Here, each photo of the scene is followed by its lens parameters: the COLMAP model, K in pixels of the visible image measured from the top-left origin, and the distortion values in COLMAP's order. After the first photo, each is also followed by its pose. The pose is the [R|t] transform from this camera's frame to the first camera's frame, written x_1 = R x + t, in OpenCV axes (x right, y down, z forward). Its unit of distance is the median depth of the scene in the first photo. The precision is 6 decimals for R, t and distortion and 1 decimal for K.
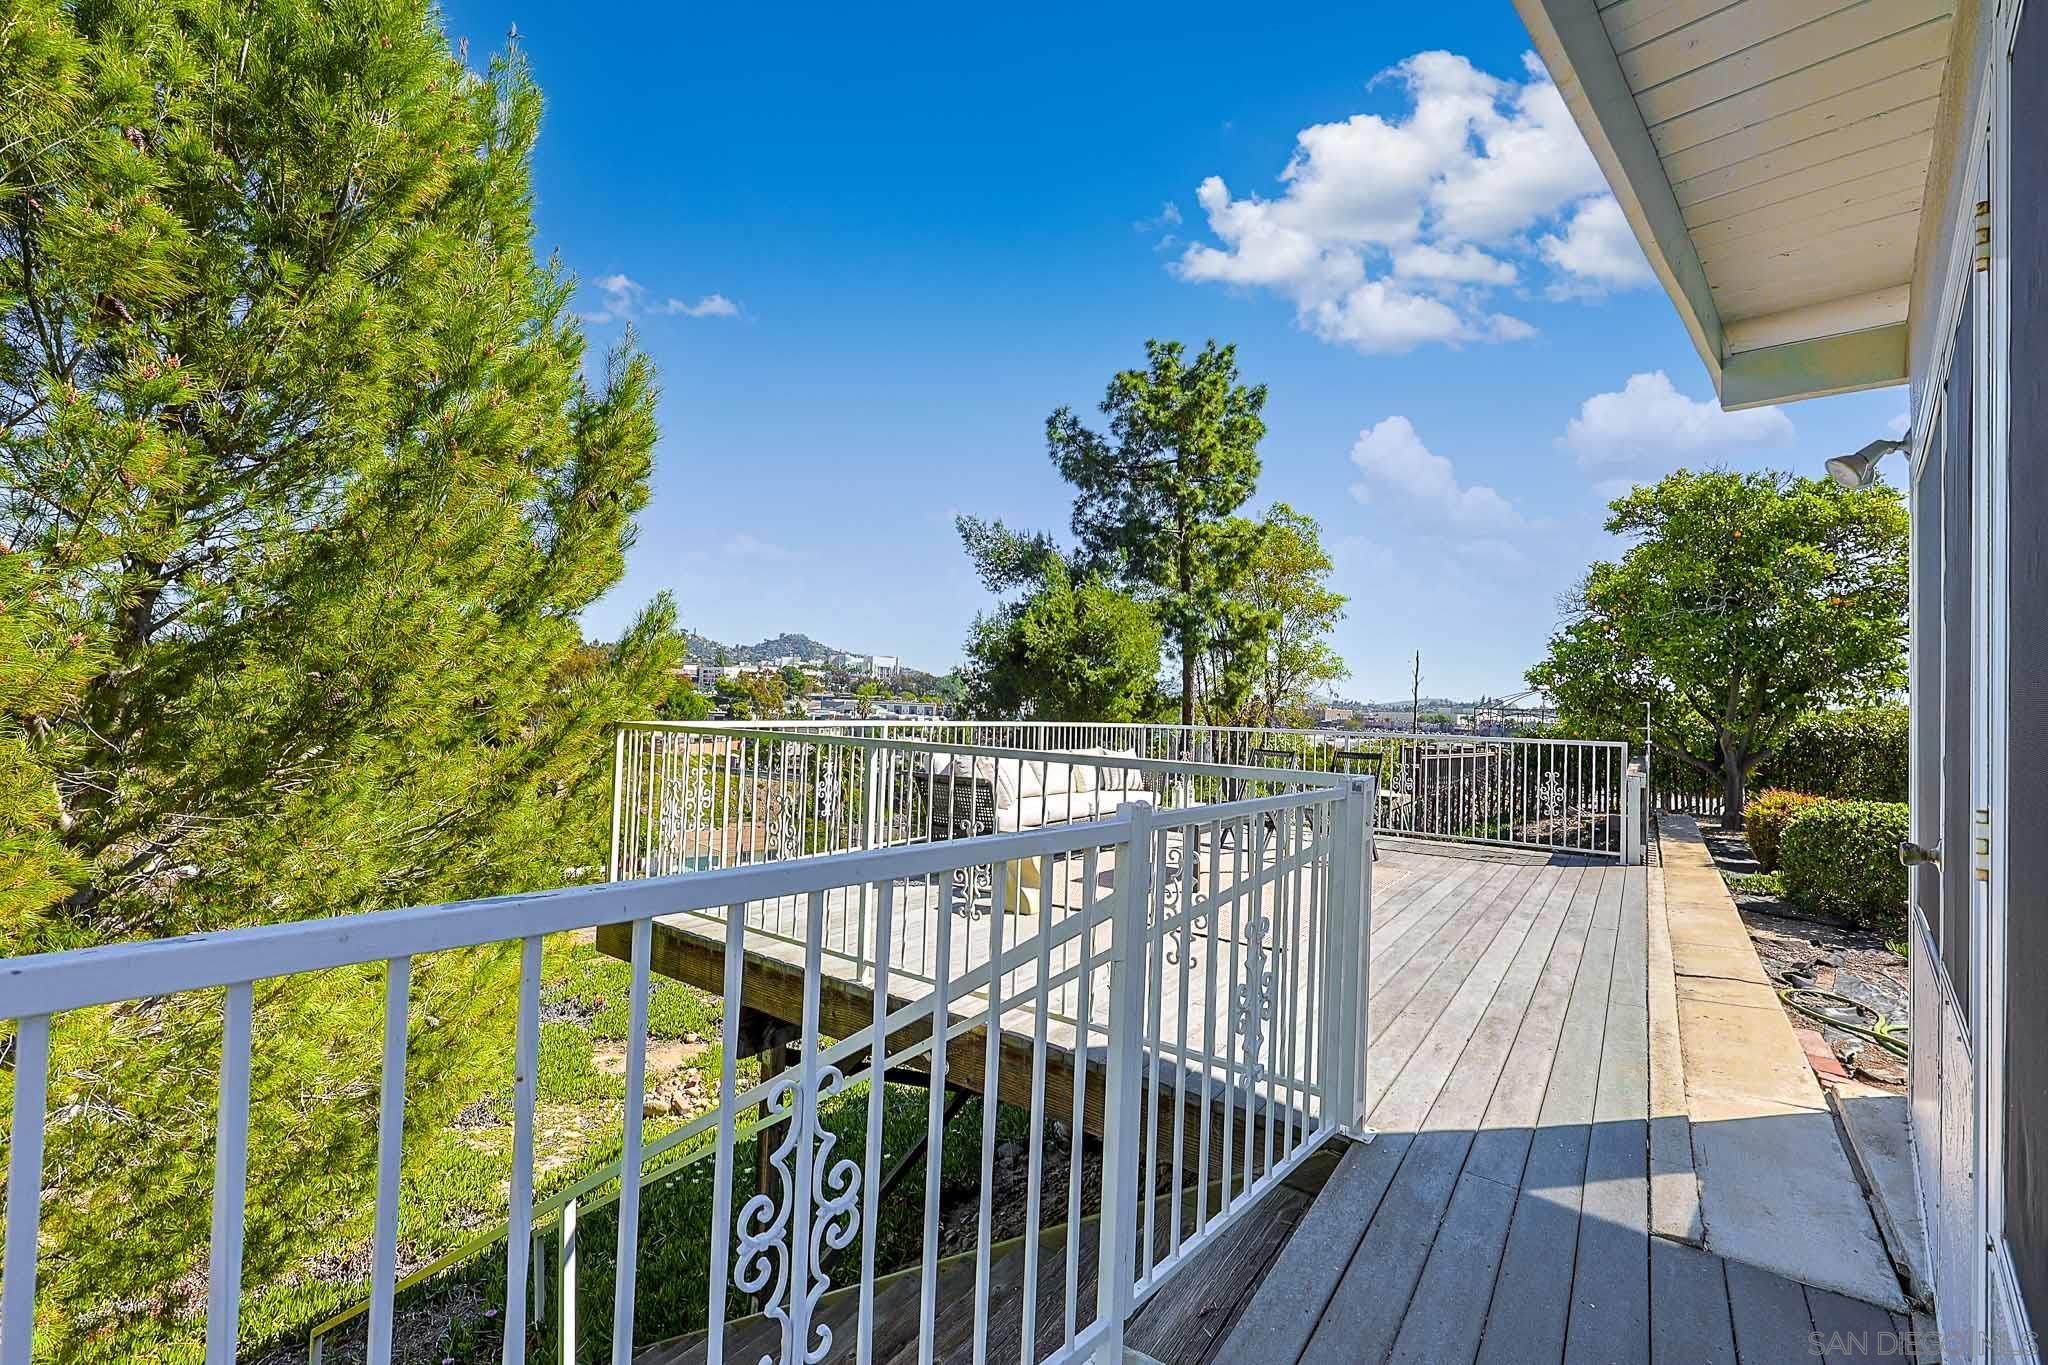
lens RADIAL K [[895.8, 0, 1024.0], [0, 895.8, 682.5], [0, 0, 1]] dist [-0.002030, 0.000431]
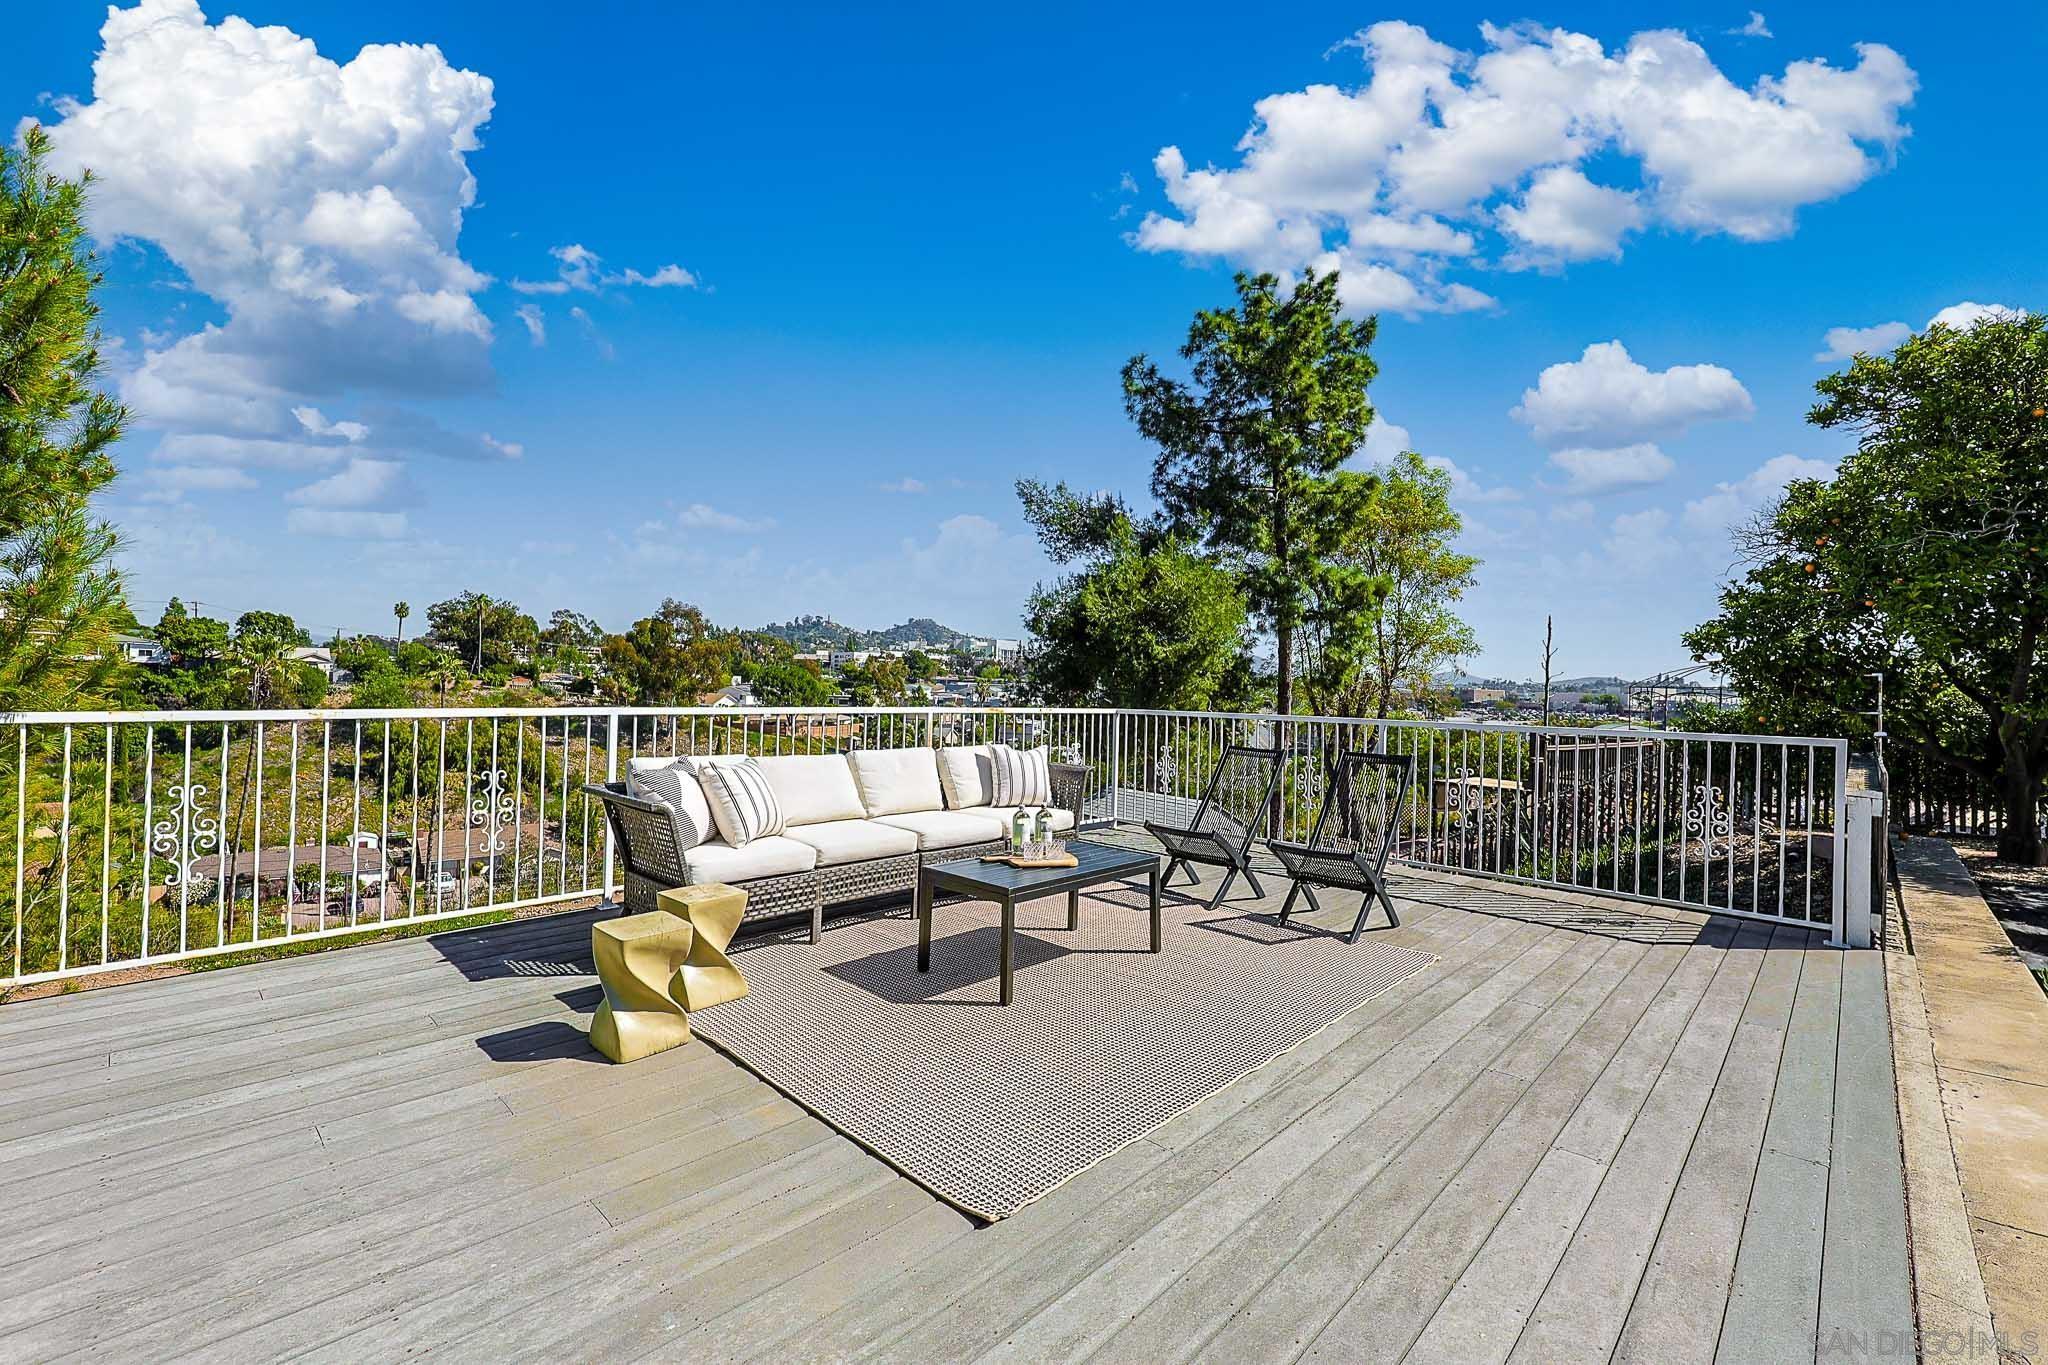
lens RADIAL K [[895.8, 0, 1024.0], [0, 895.8, 682.5], [0, 0, 1]] dist [-0.002030, 0.000431]
pose [[0.989423, -0.006816, -0.144901, 0.058663], [0.009650, 0.999775, 0.018864, 0.003445], [0.144740, -0.020063, 0.989266, 0.089155]]
